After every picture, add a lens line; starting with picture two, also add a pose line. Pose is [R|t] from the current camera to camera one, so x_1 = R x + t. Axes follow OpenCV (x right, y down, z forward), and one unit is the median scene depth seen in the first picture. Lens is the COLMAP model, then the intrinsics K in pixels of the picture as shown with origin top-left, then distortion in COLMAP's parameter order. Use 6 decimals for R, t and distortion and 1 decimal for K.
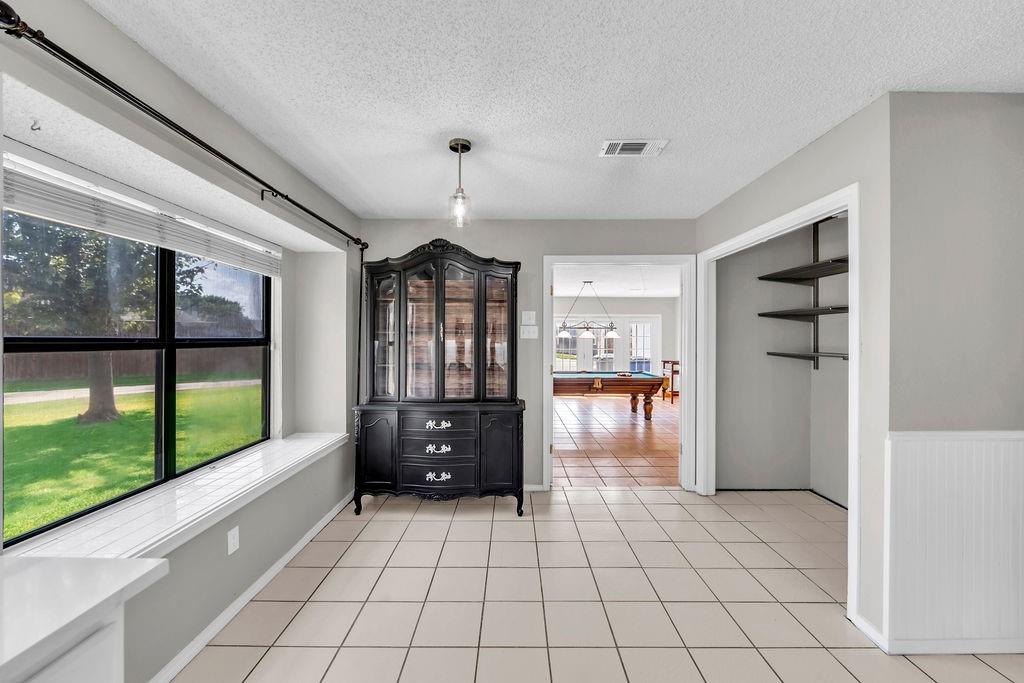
lens RADIAL K [[400.0, 0, 513.4], [0, 400.0, 338.5], [0, 0, 1]] dist [-0.002994, -0.000305]
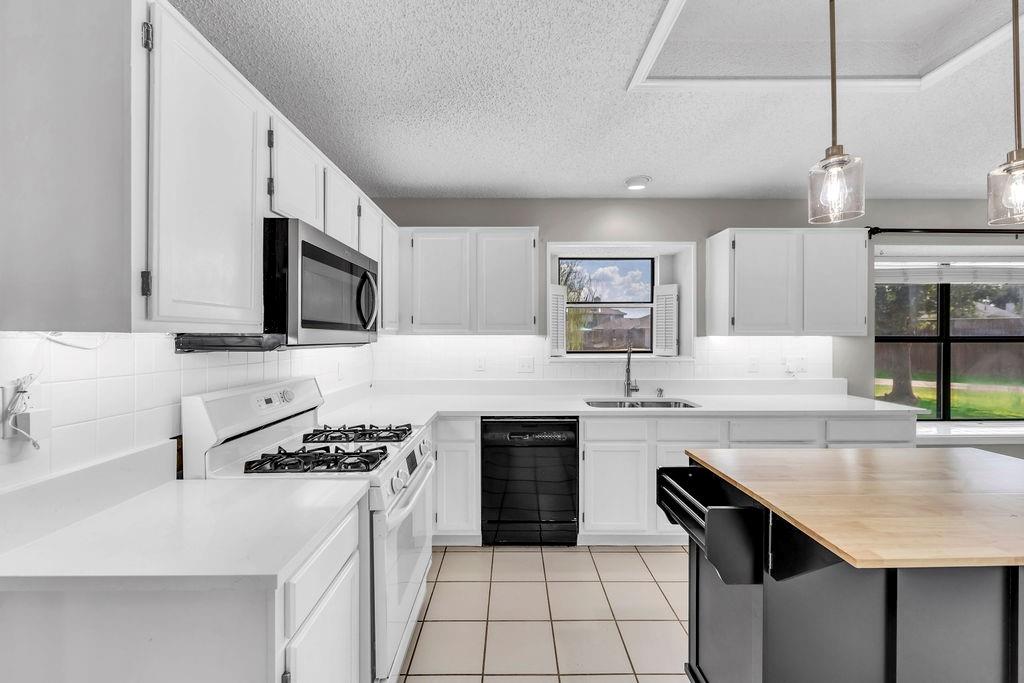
lens RADIAL K [[400.0, 0, 513.4], [0, 400.0, 338.5], [0, 0, 1]] dist [-0.002994, -0.000305]
pose [[0.000211, 0.001264, -0.999999, 0.570114], [0.004001, 0.999991, 0.001265, -0.000201], [0.999992, -0.004001, 0.000205, -0.575012]]
